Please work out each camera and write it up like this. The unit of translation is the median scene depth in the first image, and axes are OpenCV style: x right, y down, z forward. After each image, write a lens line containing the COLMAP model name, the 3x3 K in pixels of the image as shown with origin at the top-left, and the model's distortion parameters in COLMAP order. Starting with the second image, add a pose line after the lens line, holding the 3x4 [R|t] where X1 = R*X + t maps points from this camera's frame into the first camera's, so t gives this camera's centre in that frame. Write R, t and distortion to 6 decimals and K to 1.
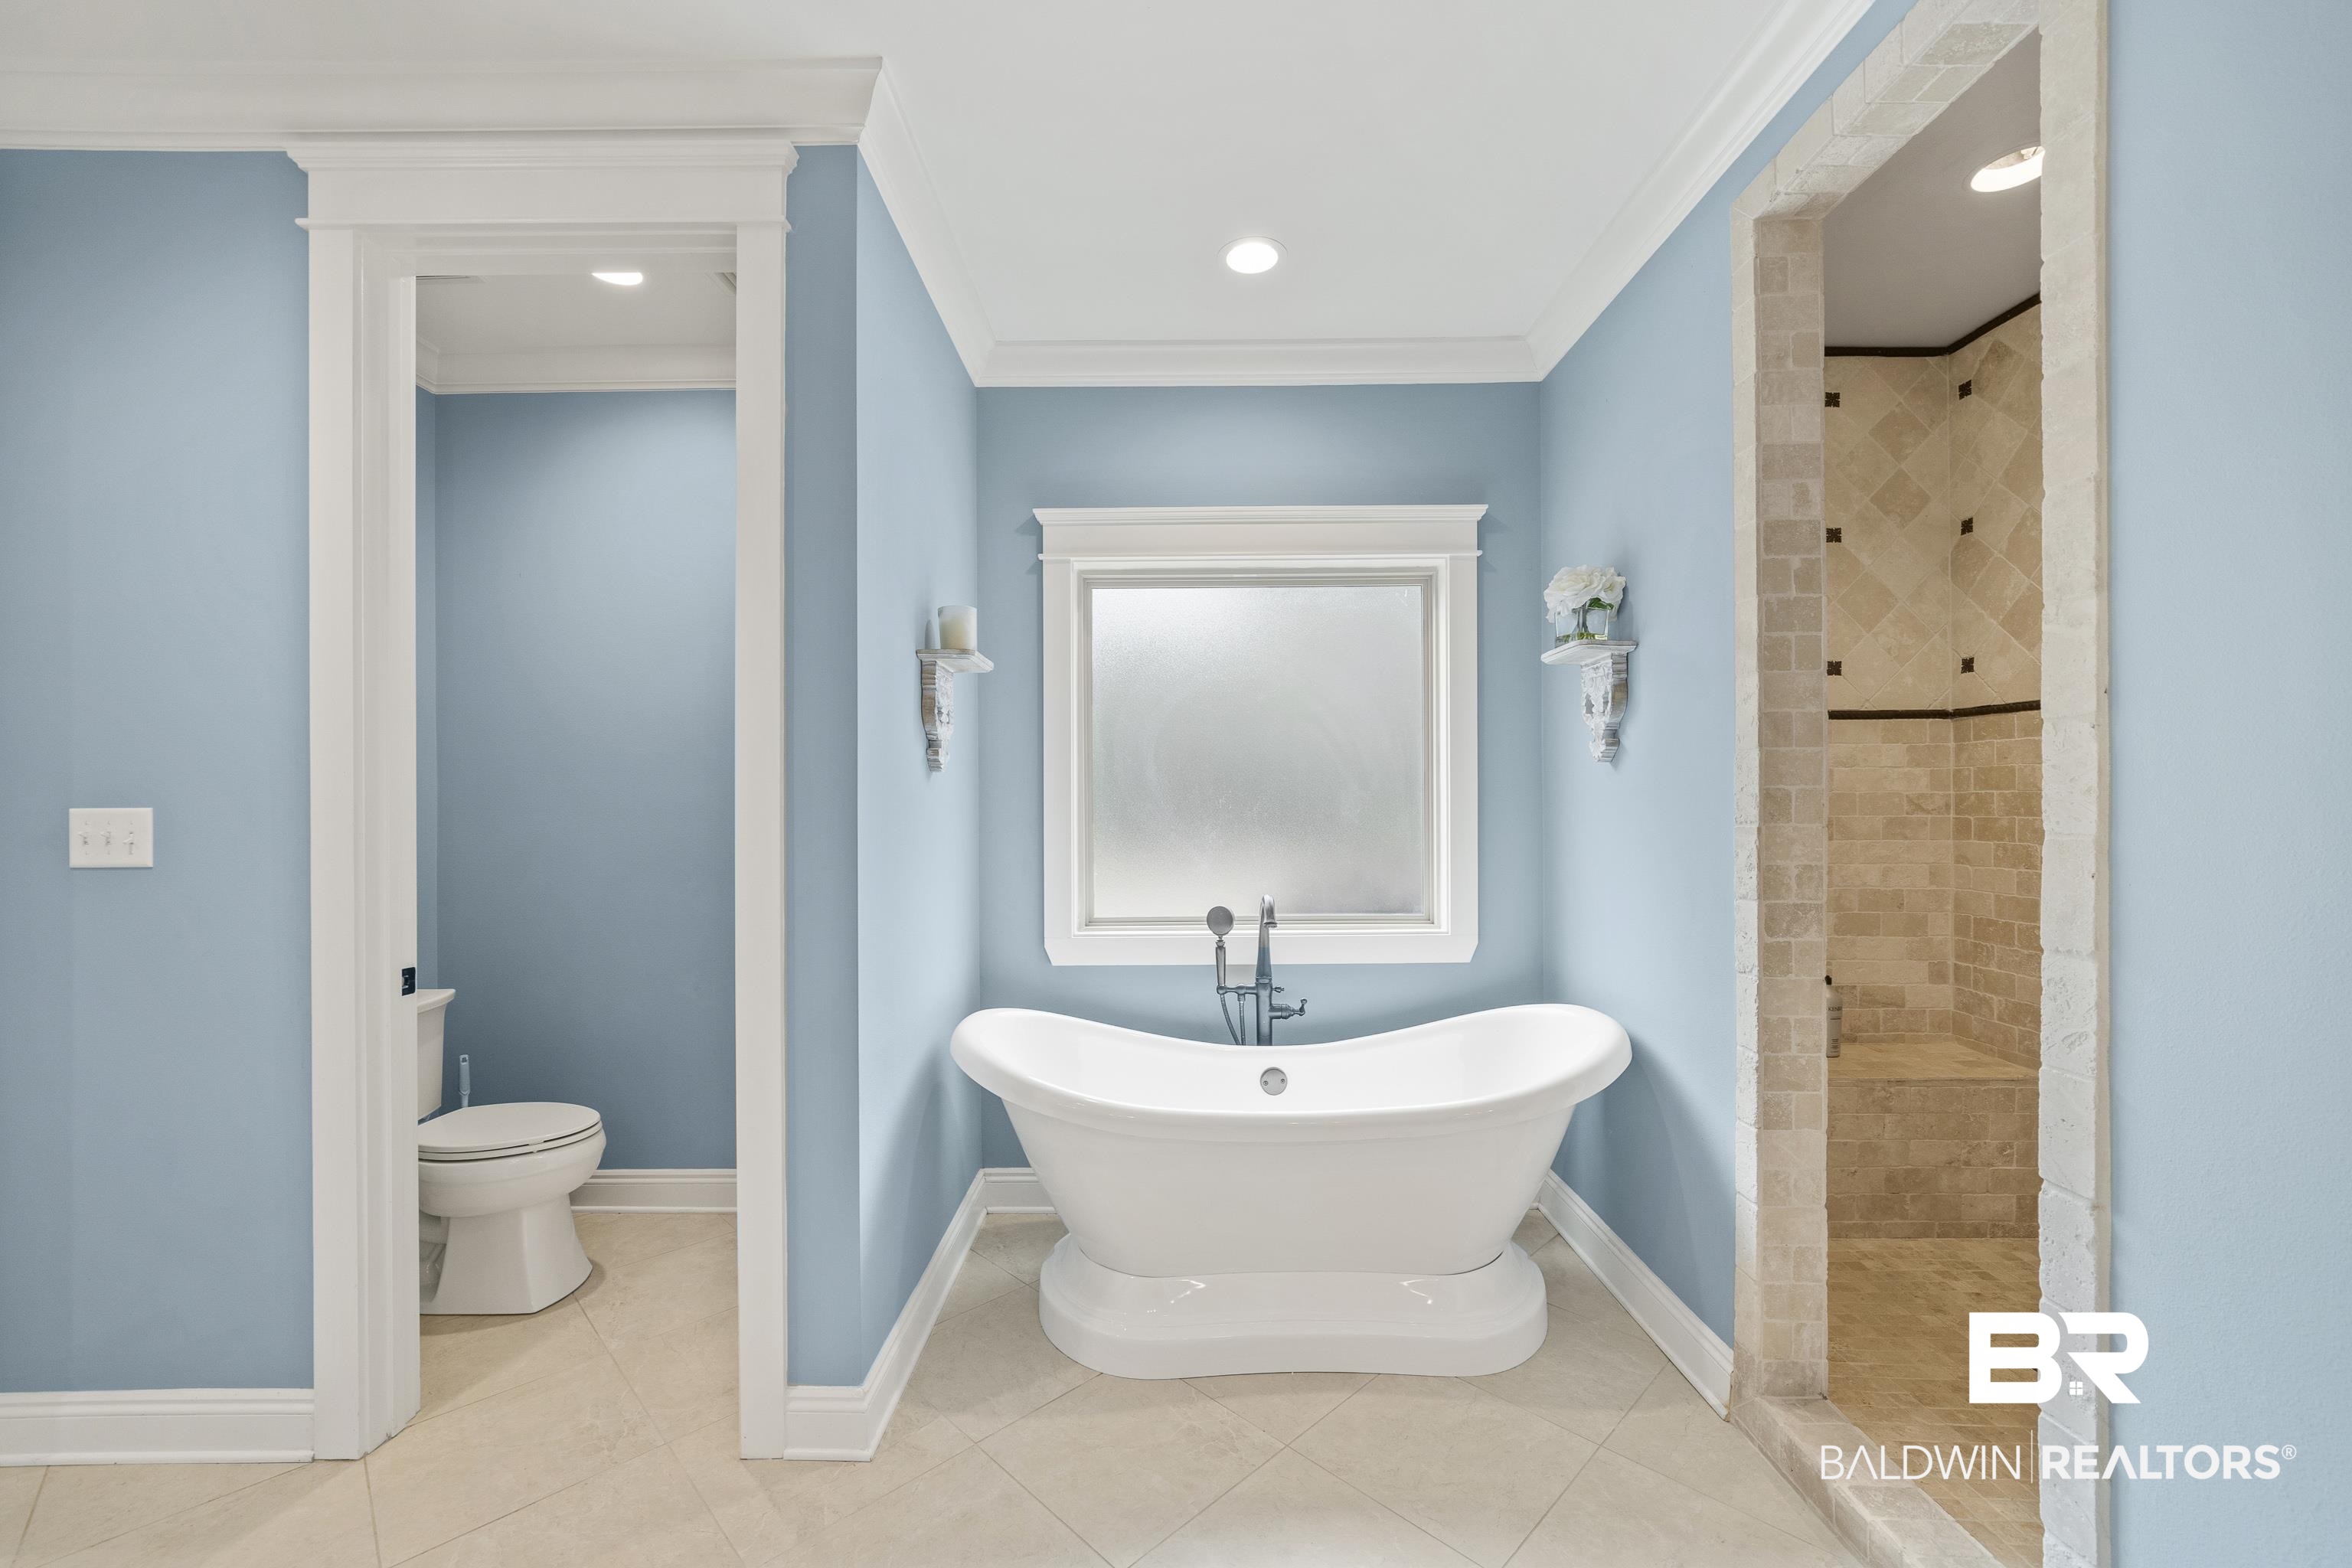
lens RADIAL K [[933.3, 0, 1168.9], [0, 933.3, 804.5], [0, 0, 1]] dist [-0.008805, 0.001217]
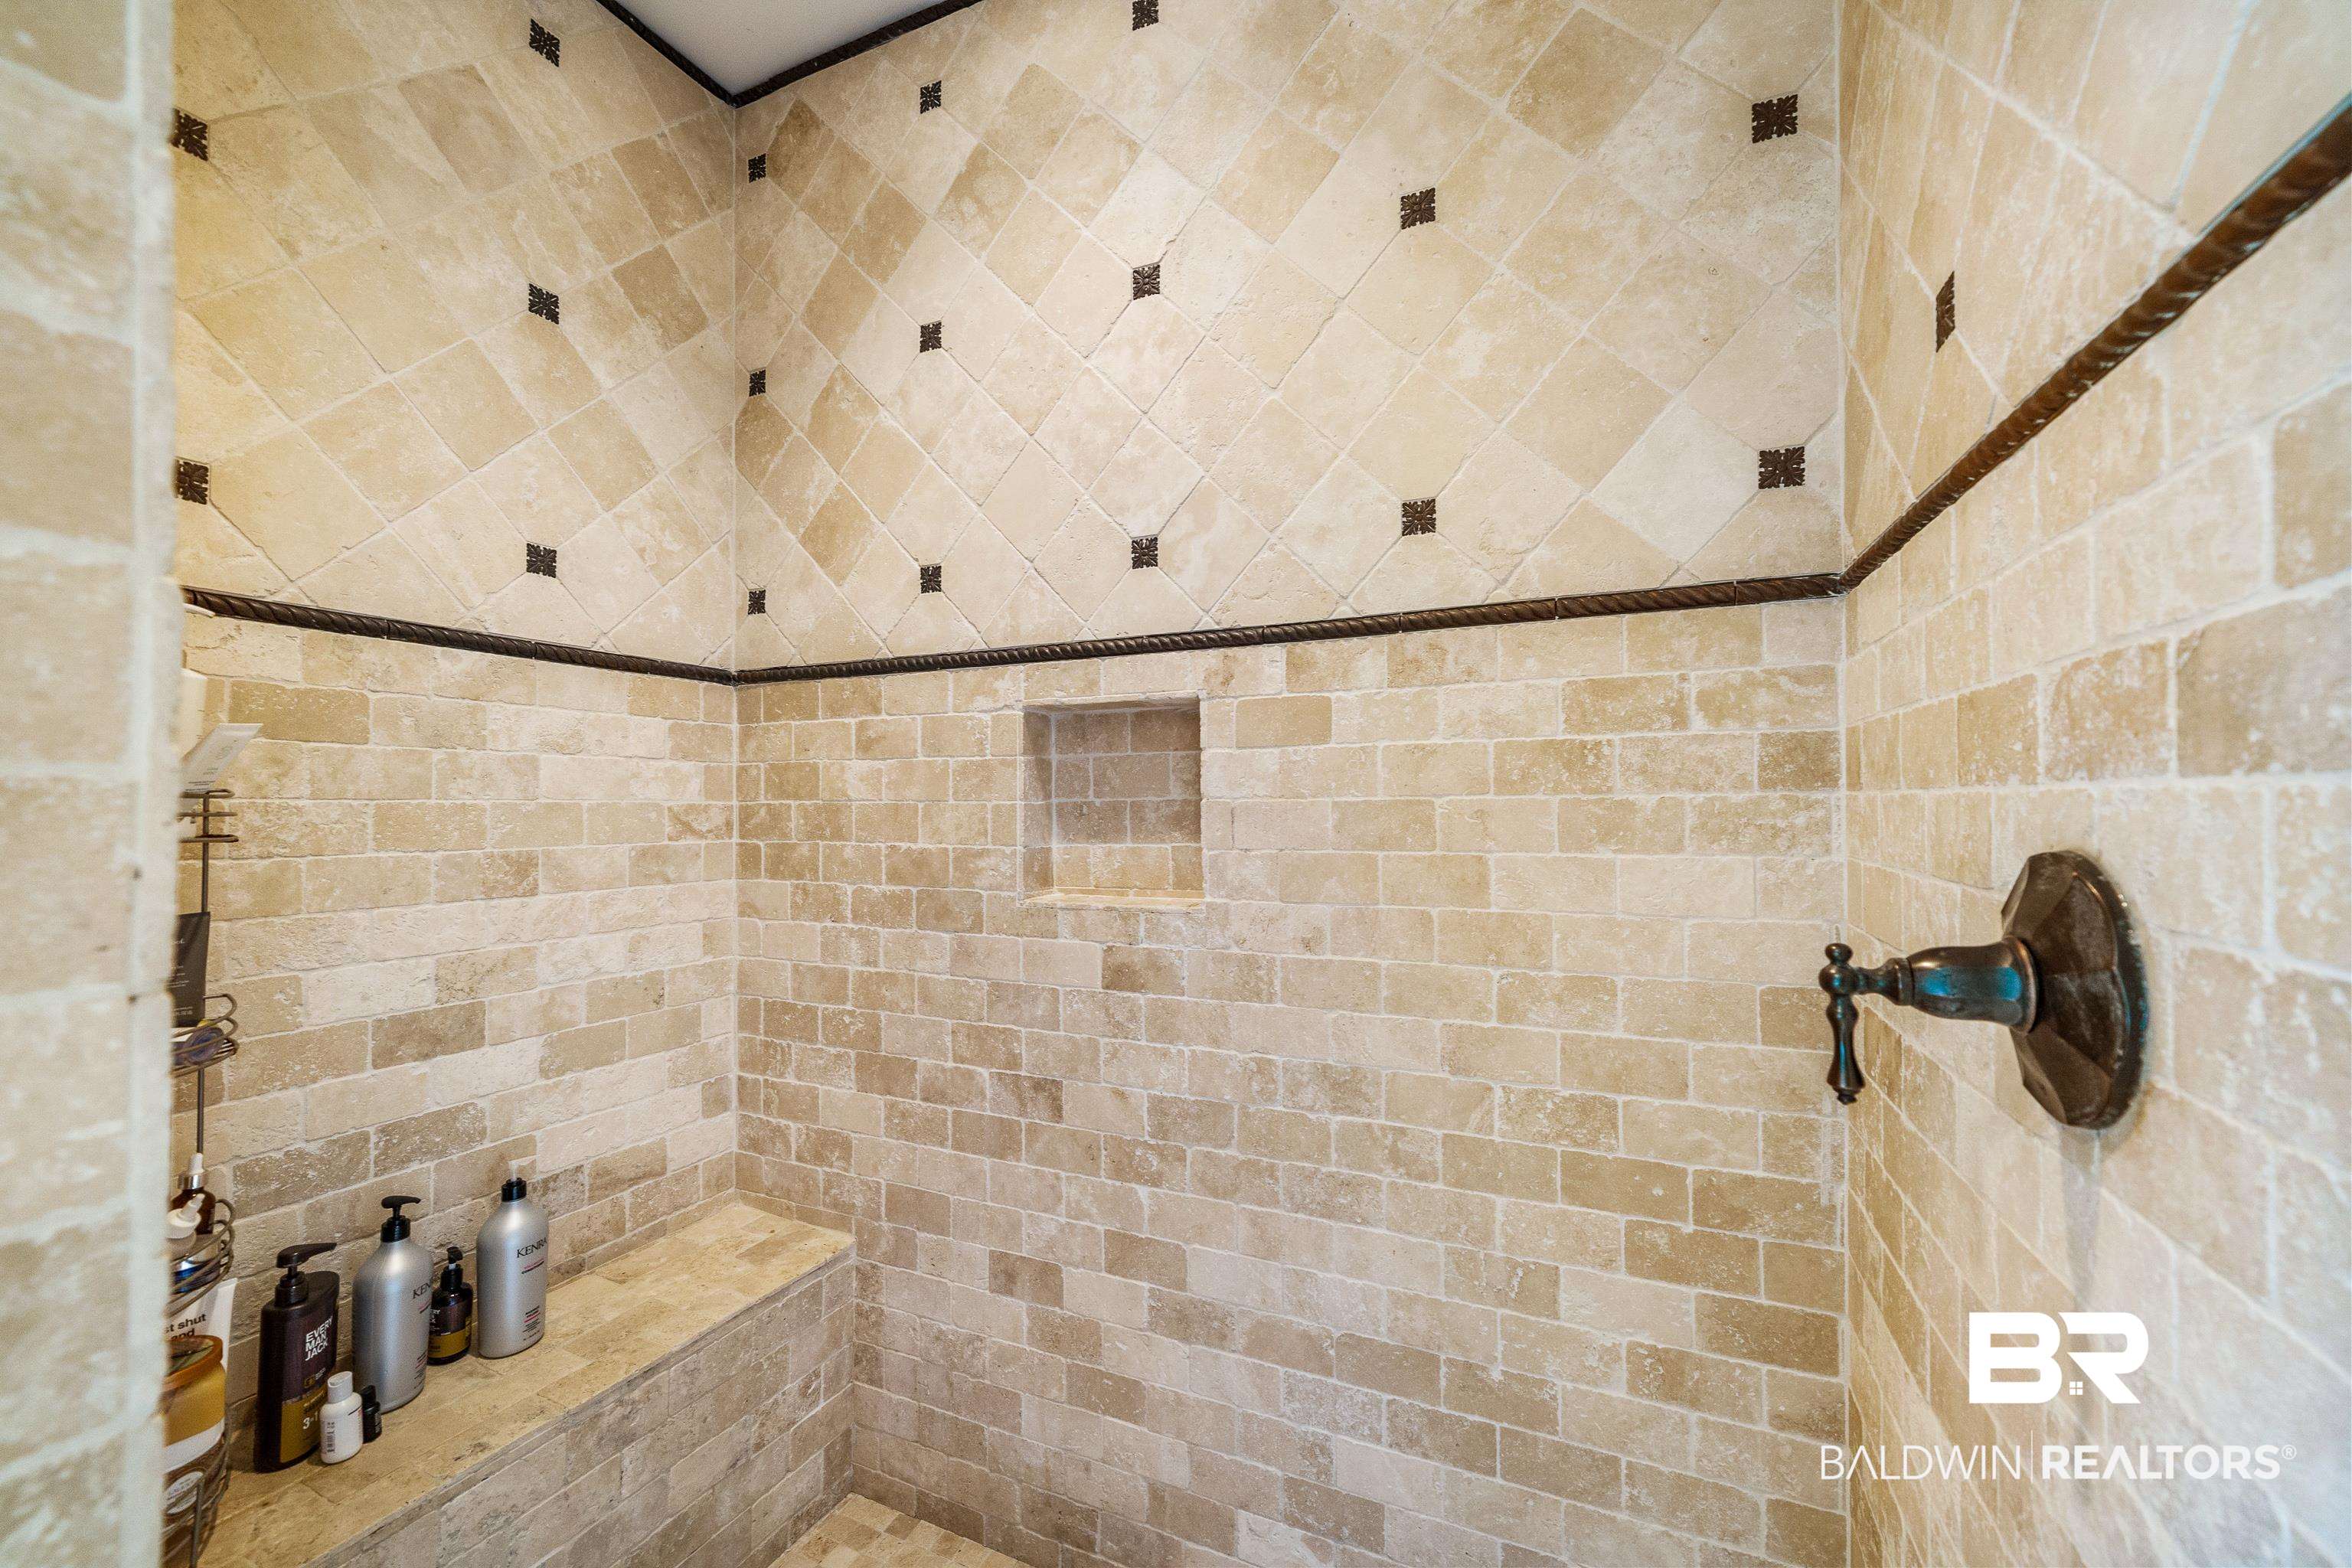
lens RADIAL K [[933.3, 0, 1173.3], [0, 933.3, 796.2], [0, 0, 1]] dist [-0.008805, 0.001217]
pose [[0.415167, 0.010549, 0.909684, 0.397517], [0.003901, 0.999903, -0.013376, -0.008007], [-0.909737, 0.009101, 0.415086, 0.473440]]
